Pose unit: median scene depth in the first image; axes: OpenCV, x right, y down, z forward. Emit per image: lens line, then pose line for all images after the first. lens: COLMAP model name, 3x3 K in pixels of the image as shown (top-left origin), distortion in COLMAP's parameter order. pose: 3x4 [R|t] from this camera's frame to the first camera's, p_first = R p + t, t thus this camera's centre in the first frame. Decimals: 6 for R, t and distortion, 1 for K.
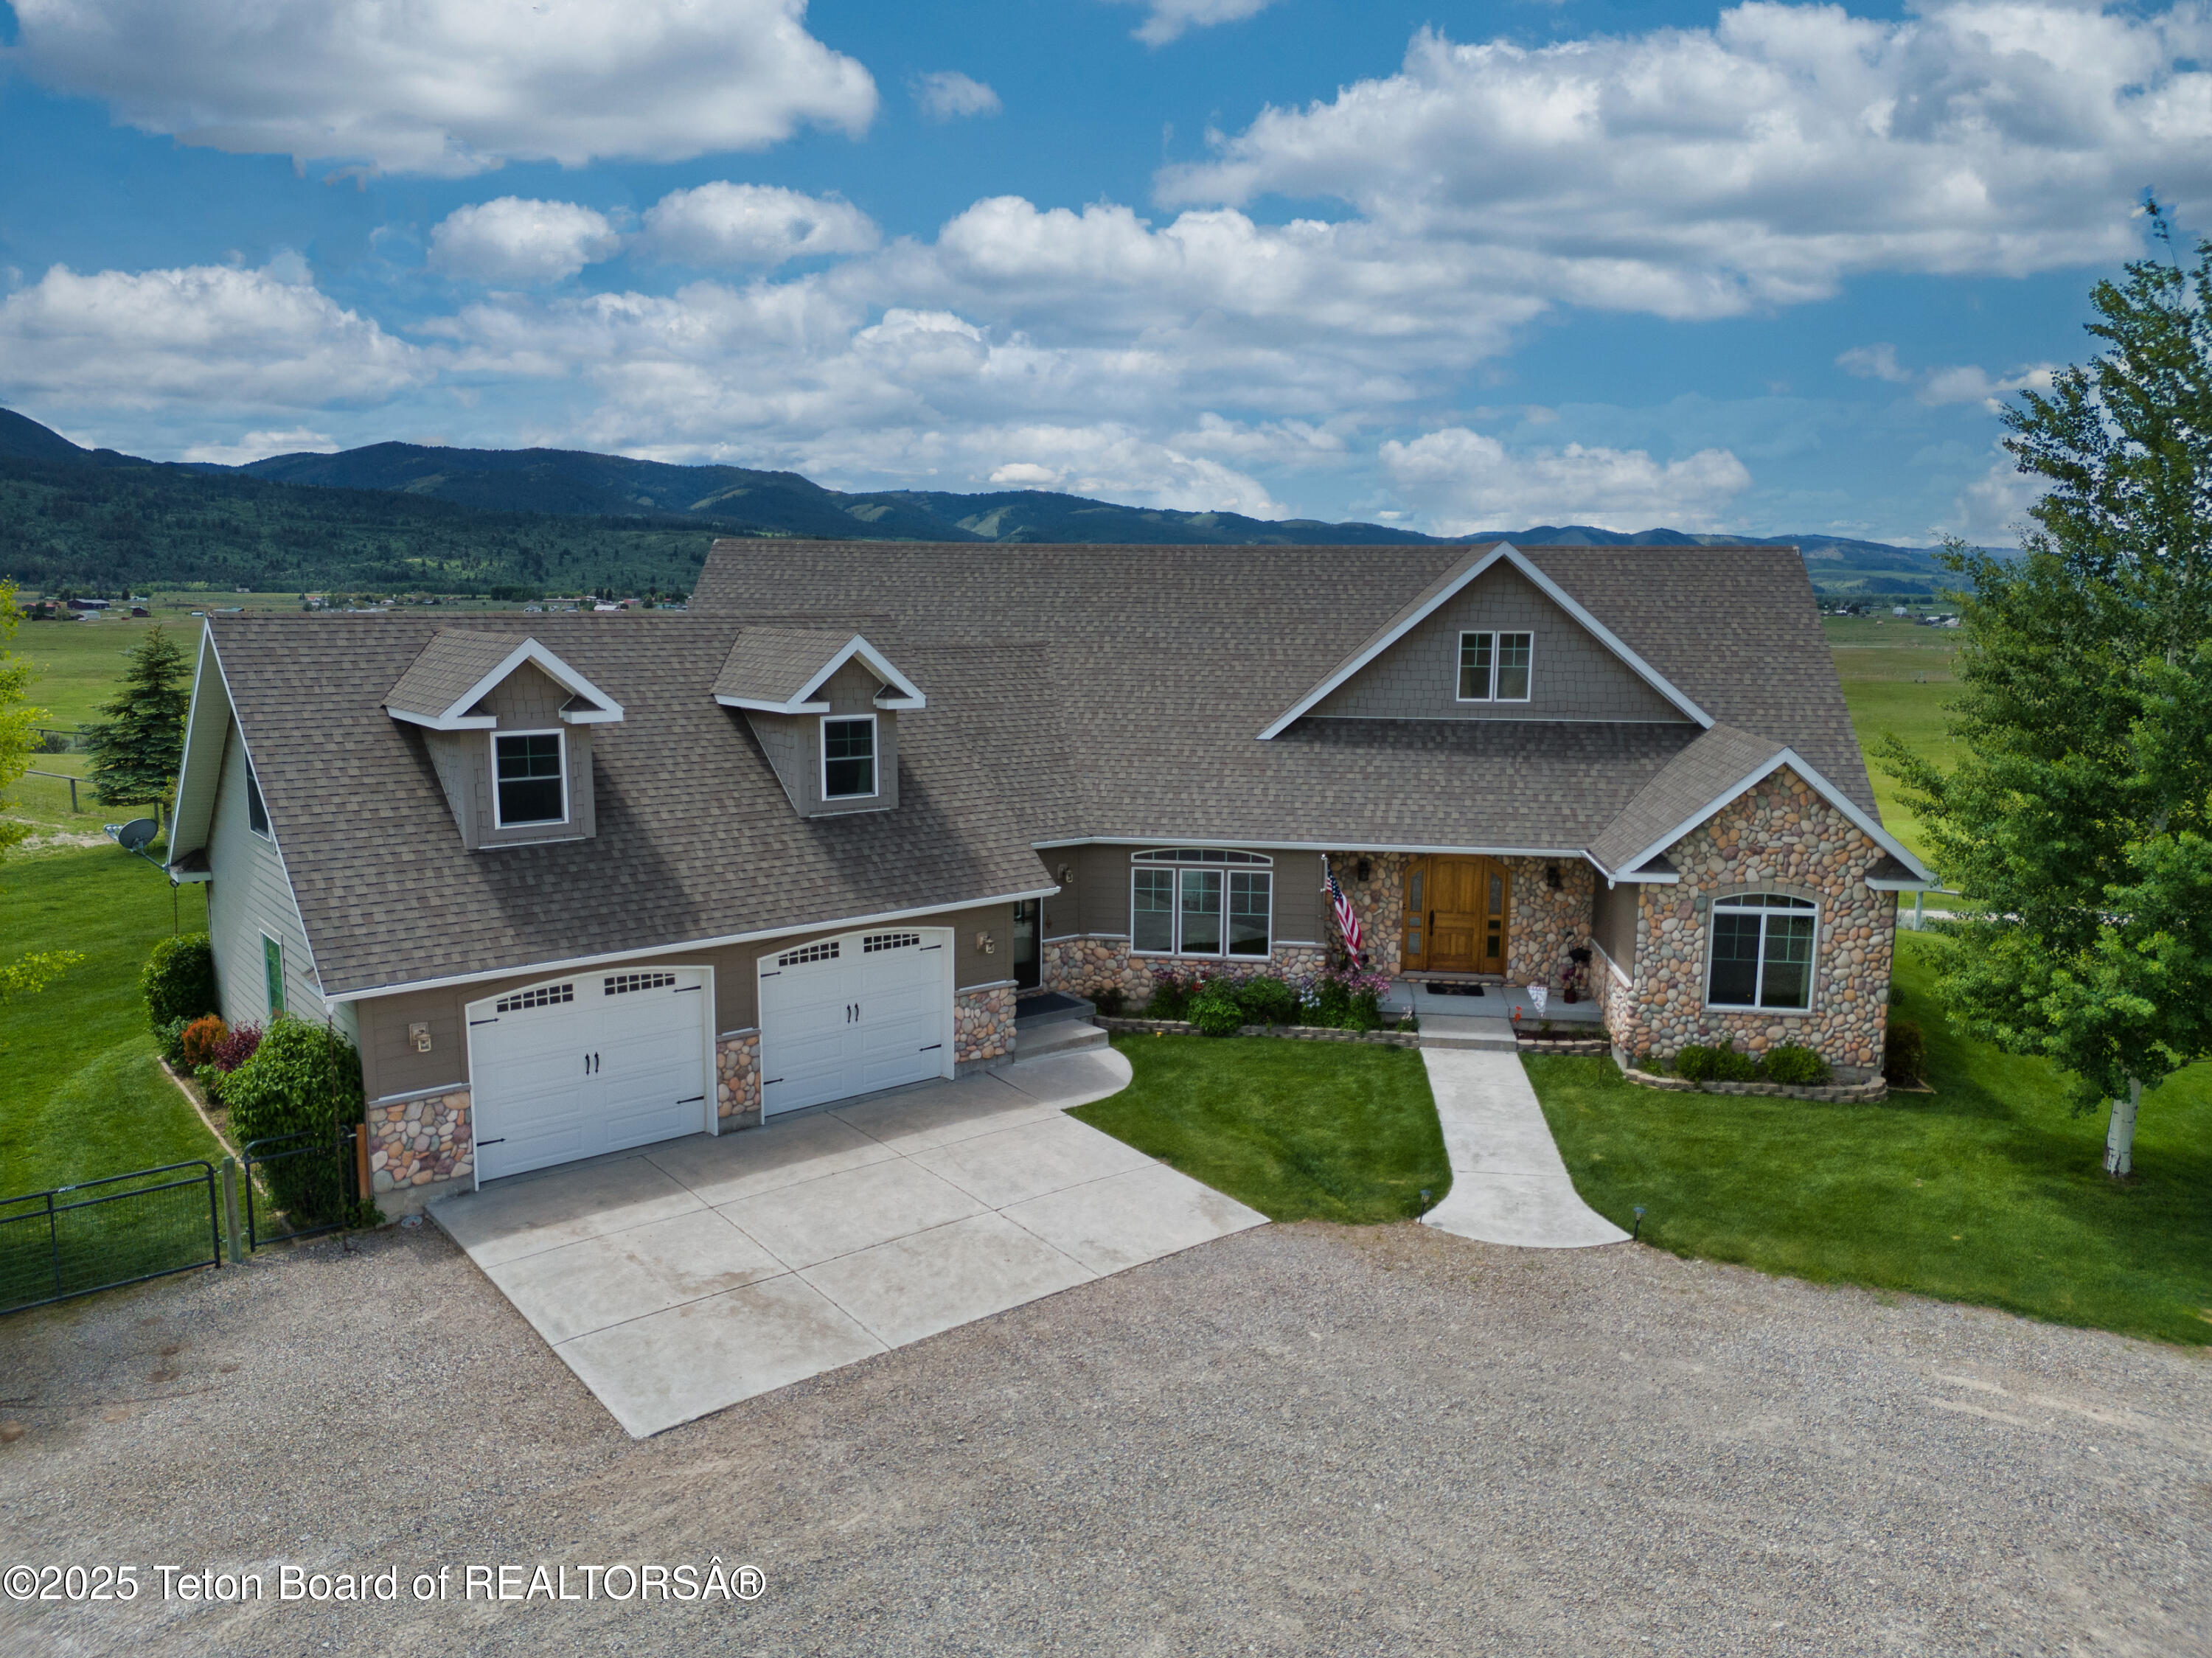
lens RADIAL K [[1544.5, 0, 1106.0], [0, 1544.5, 829.0], [0, 0, 1]] dist [0.086067, -0.114041]
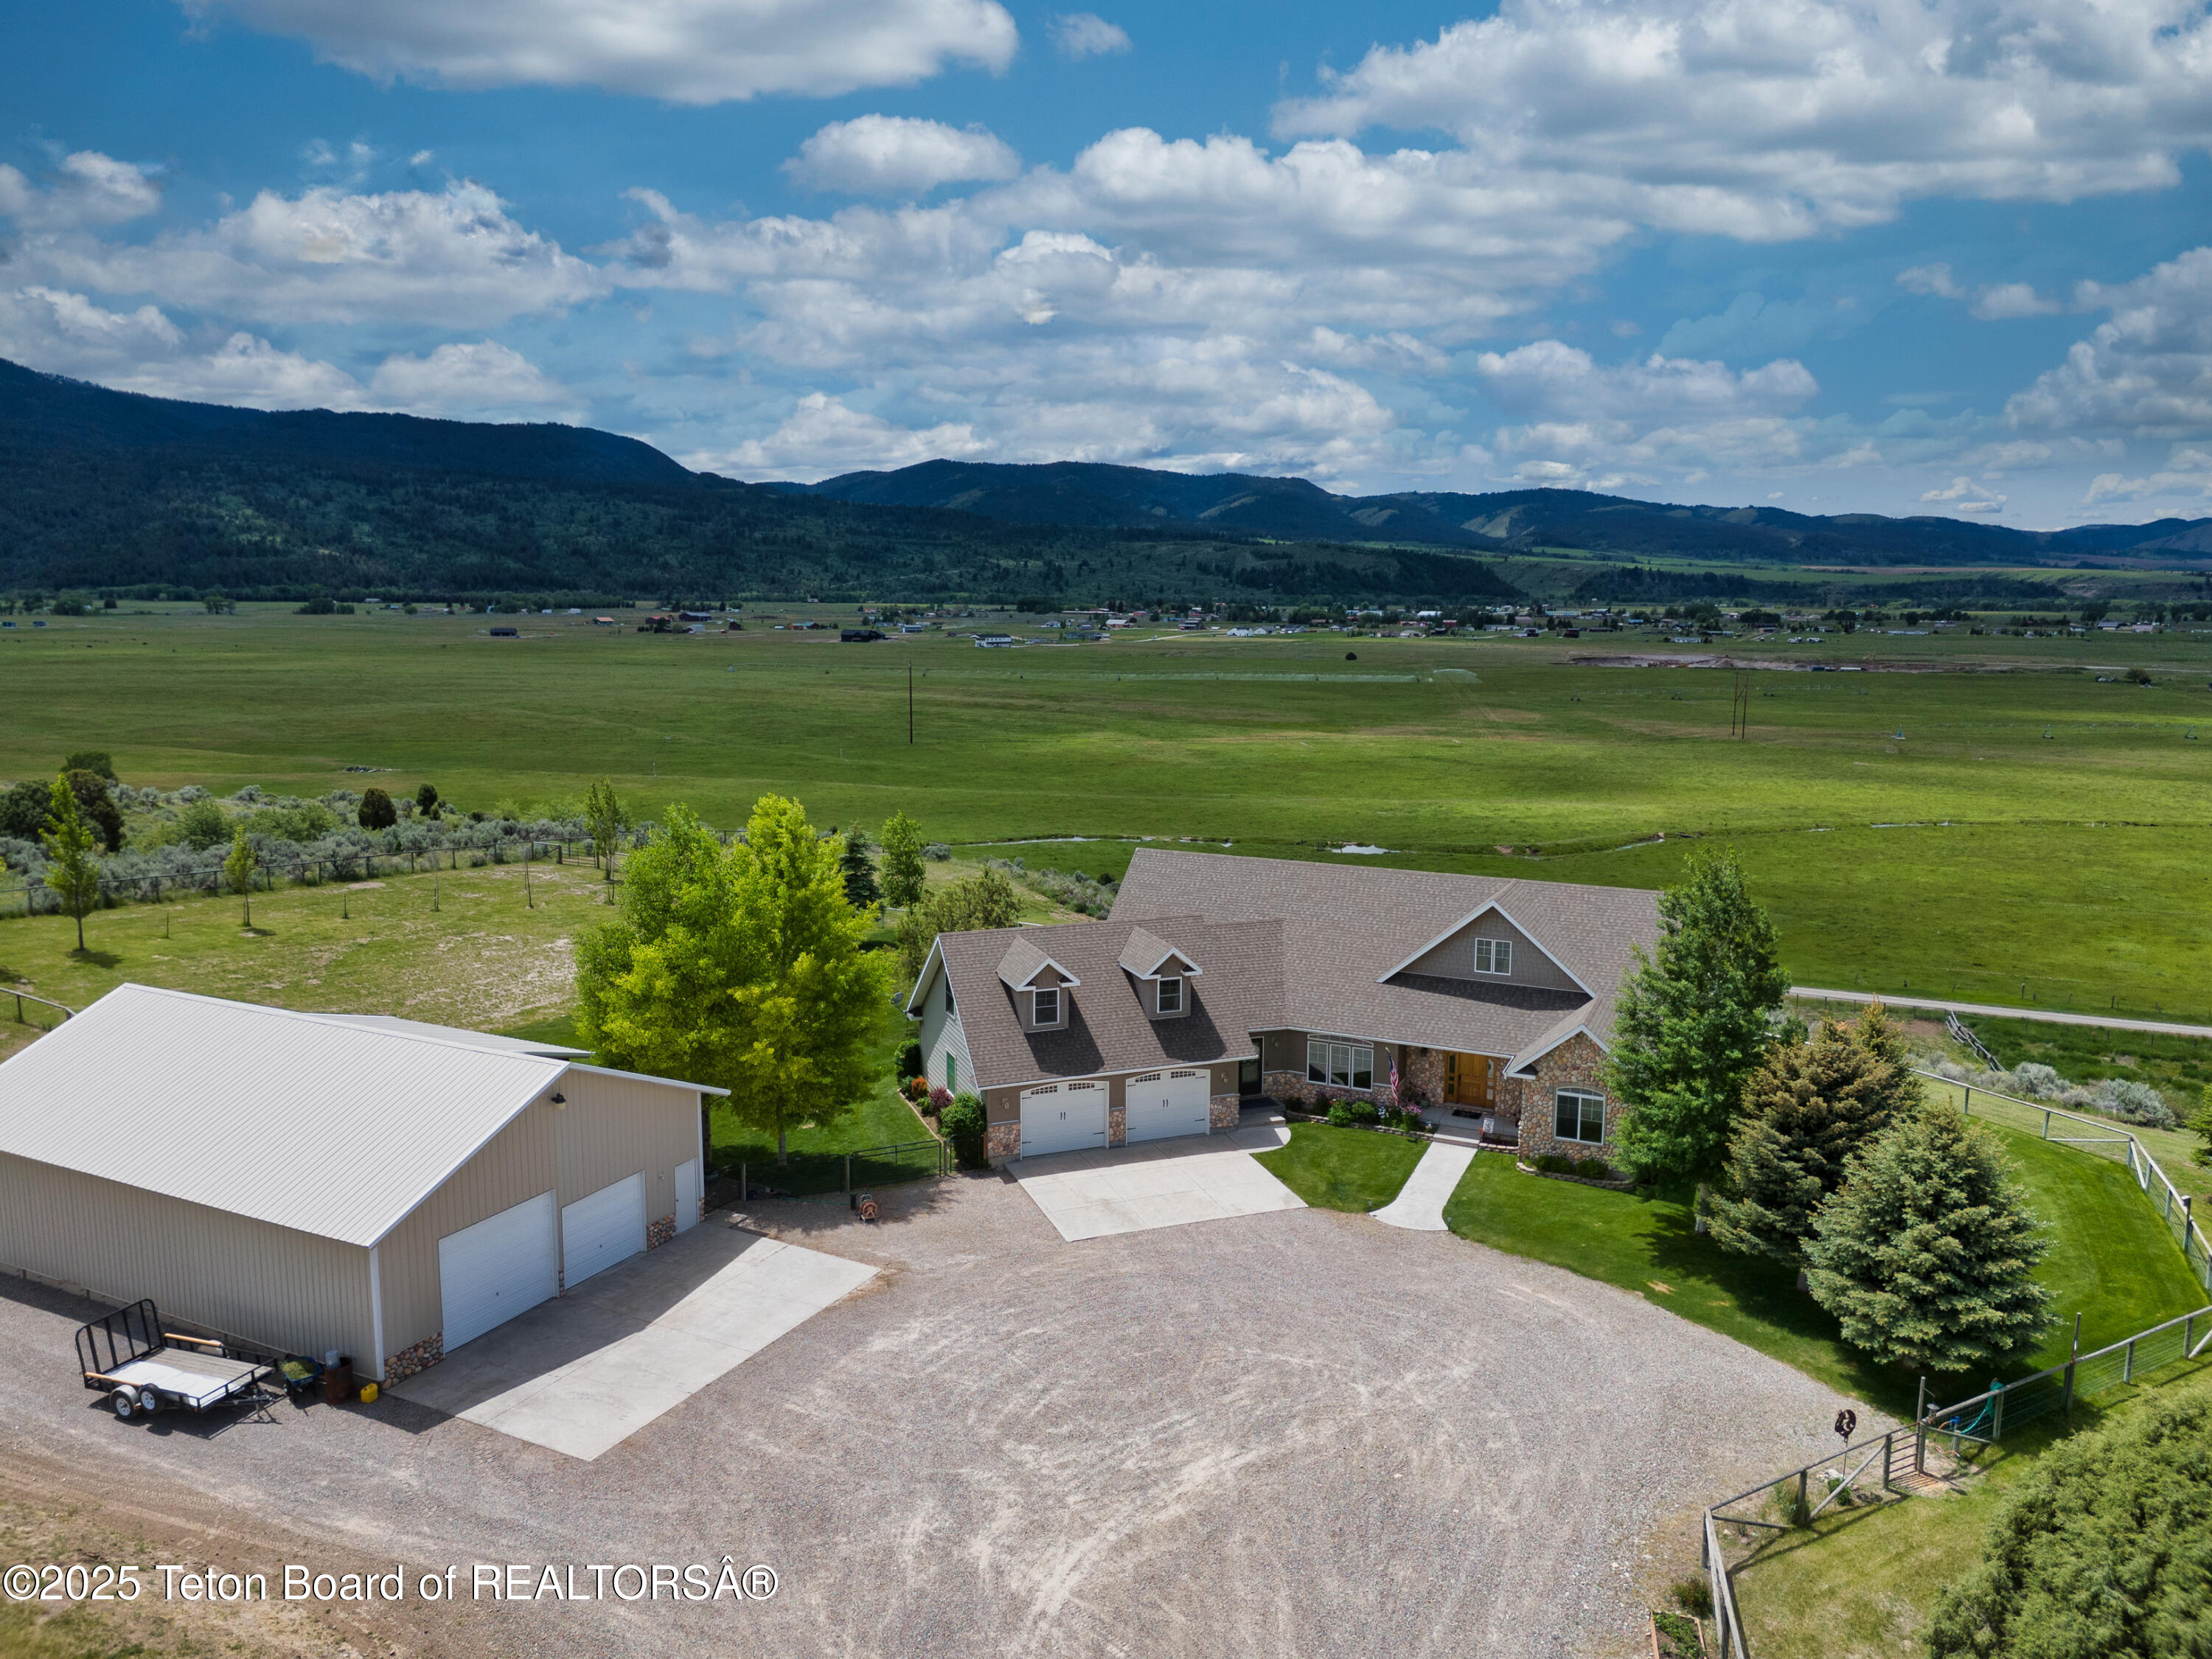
lens RADIAL K [[1544.6, 0, 1106.0], [0, 1544.6, 829.5], [0, 0, 1]] dist [0.086067, -0.114041]
pose [[0.950929, 0.042270, -0.306509, 0.474552], [-0.044170, 0.999024, 0.000738, -0.308039], [0.306241, 0.012837, 0.951868, -1.341060]]
